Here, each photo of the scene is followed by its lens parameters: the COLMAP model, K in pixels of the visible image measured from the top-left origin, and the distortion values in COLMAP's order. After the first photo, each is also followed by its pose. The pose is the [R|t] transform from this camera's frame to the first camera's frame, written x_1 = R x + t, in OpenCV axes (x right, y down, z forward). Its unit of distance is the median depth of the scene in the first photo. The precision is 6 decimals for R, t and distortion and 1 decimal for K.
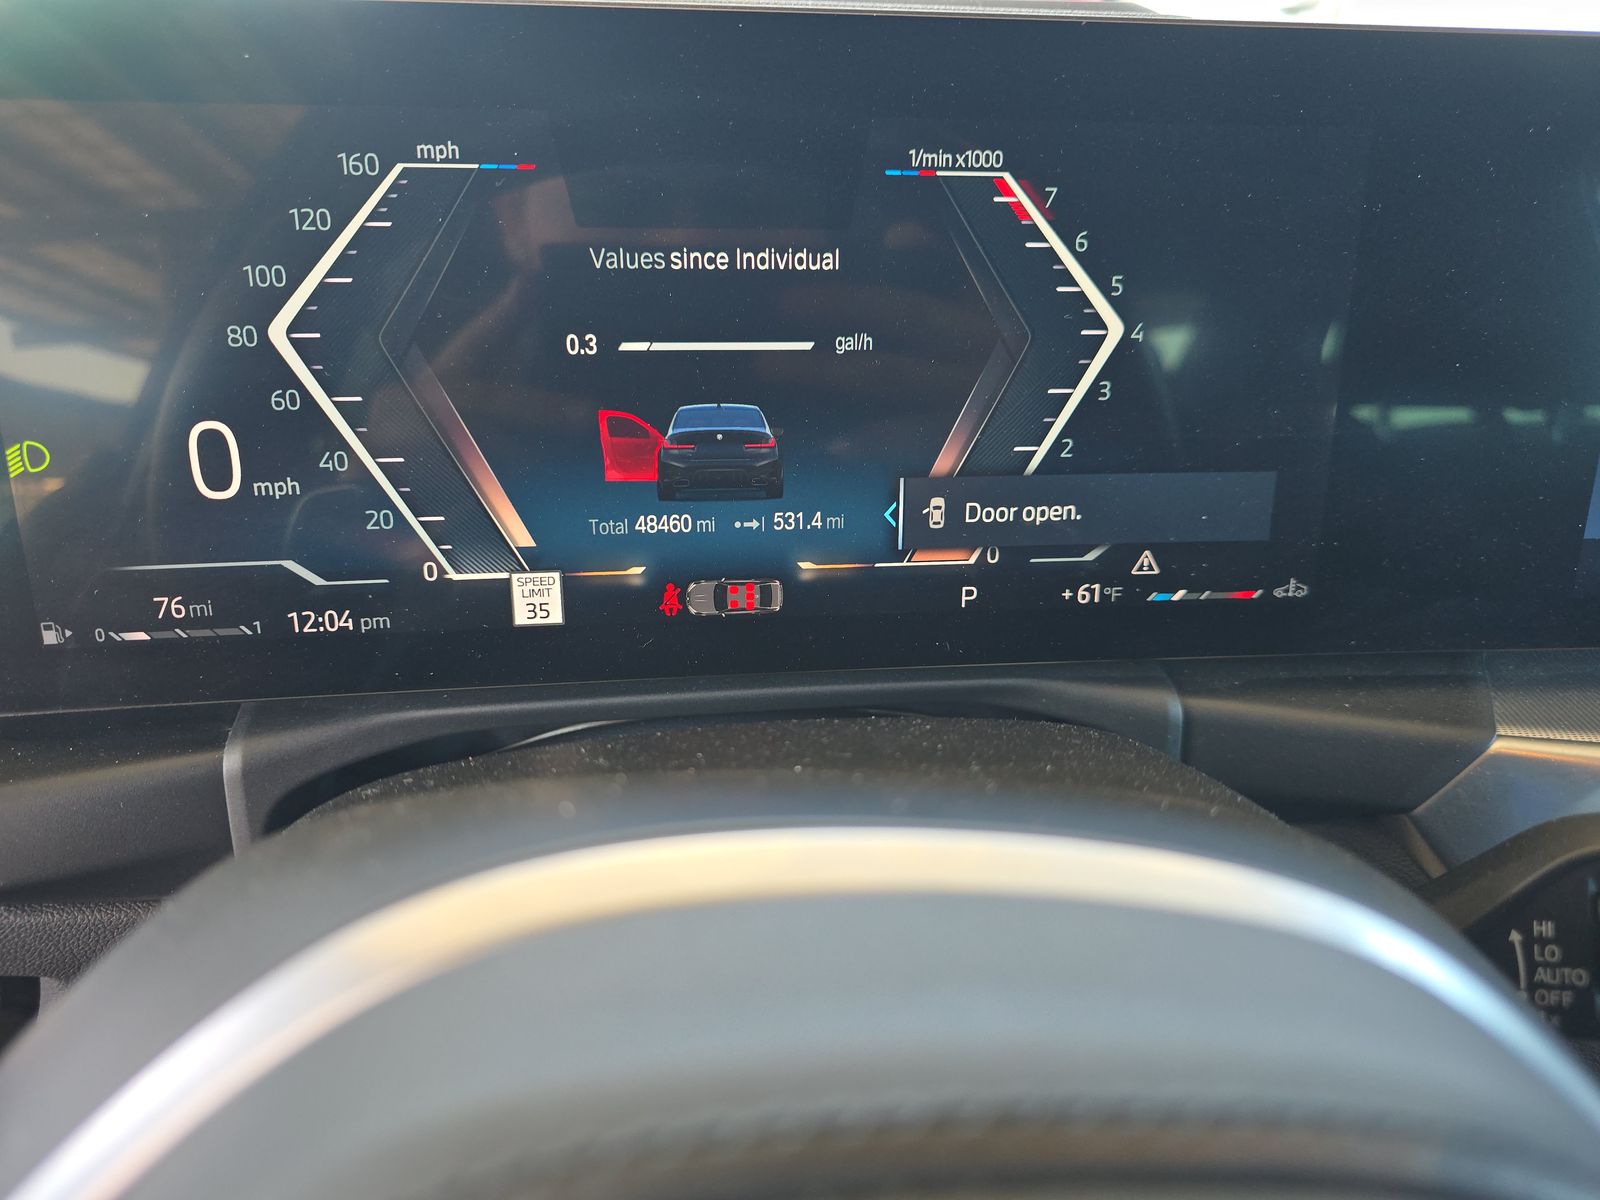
lens RADIAL K [[1071.9, 0, 802.2], [0, 1071.9, 601.9], [0, 0, 1]] dist [0.024840, -0.049055]
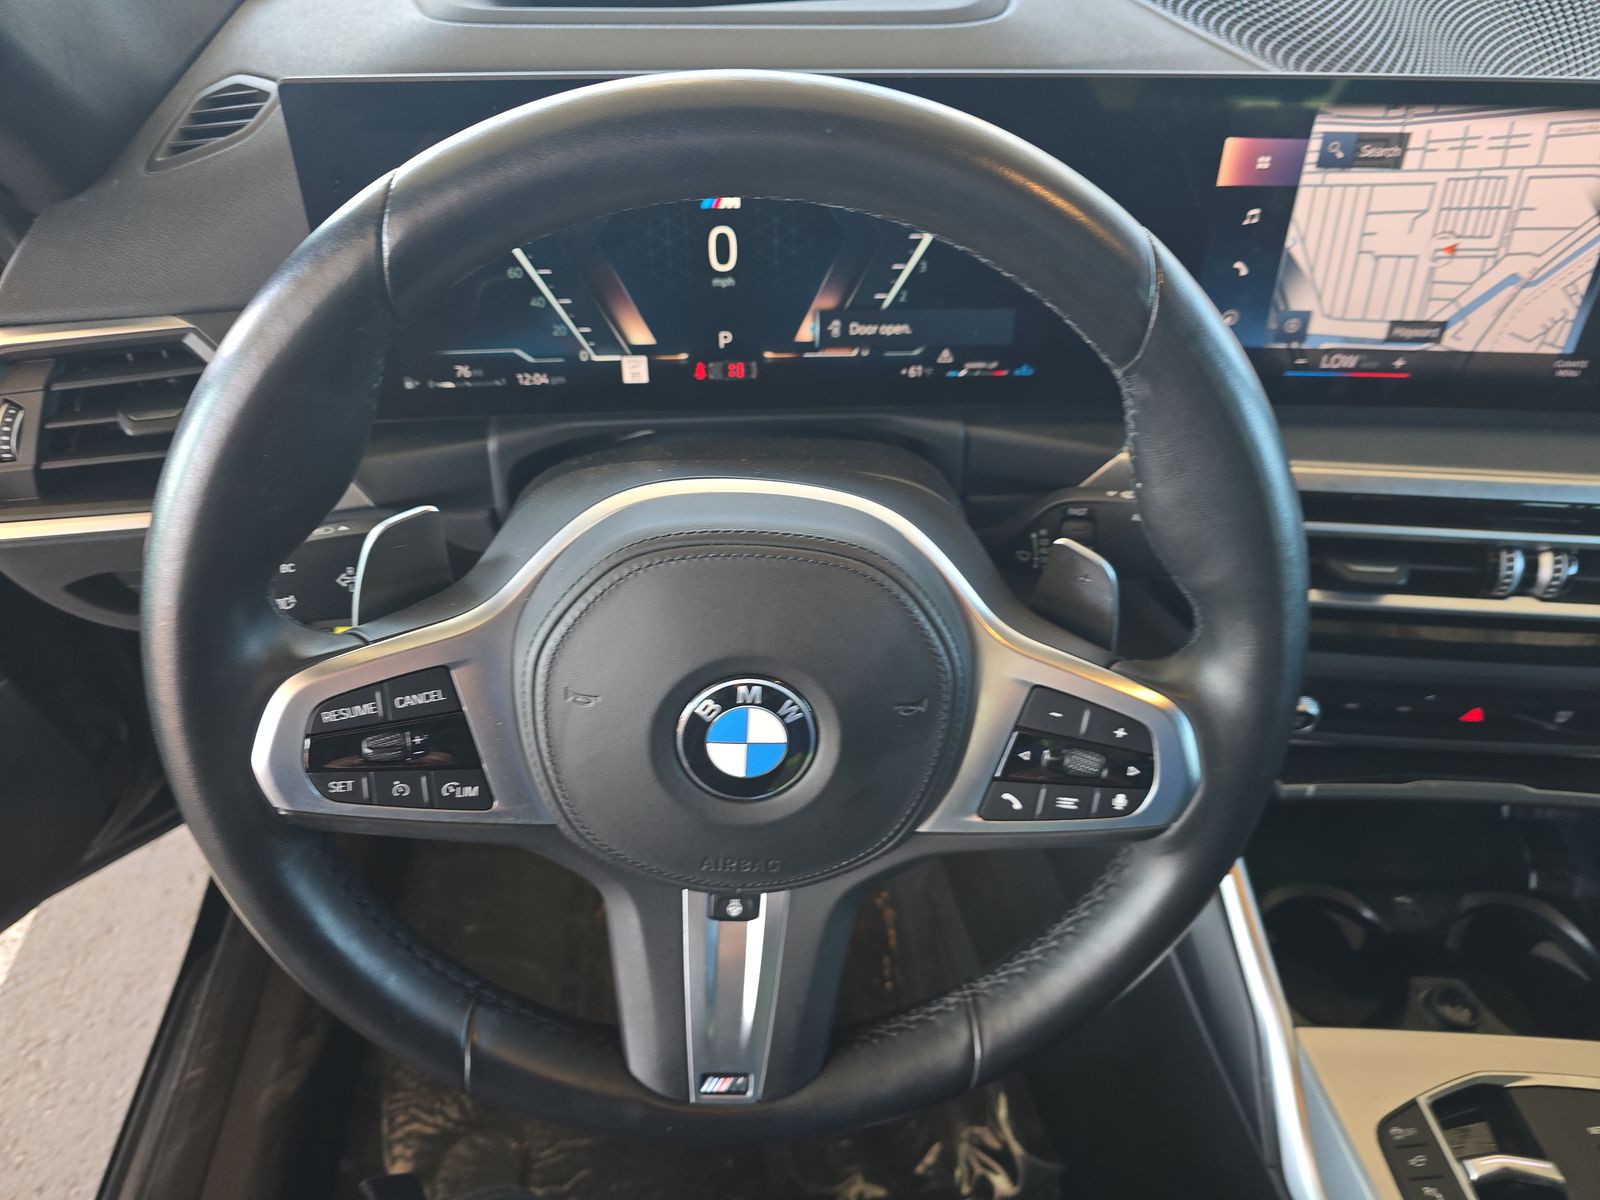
lens RADIAL K [[1036.6, 0, 800.3], [0, 1036.6, 591.9], [0, 0, 1]] dist [-0.009242, -0.001795]
pose [[0.998096, 0.035687, -0.050315, 0.175365], [-0.020341, 0.960448, 0.277717, -0.147113], [0.058235, -0.276165, 0.959344, -0.960990]]
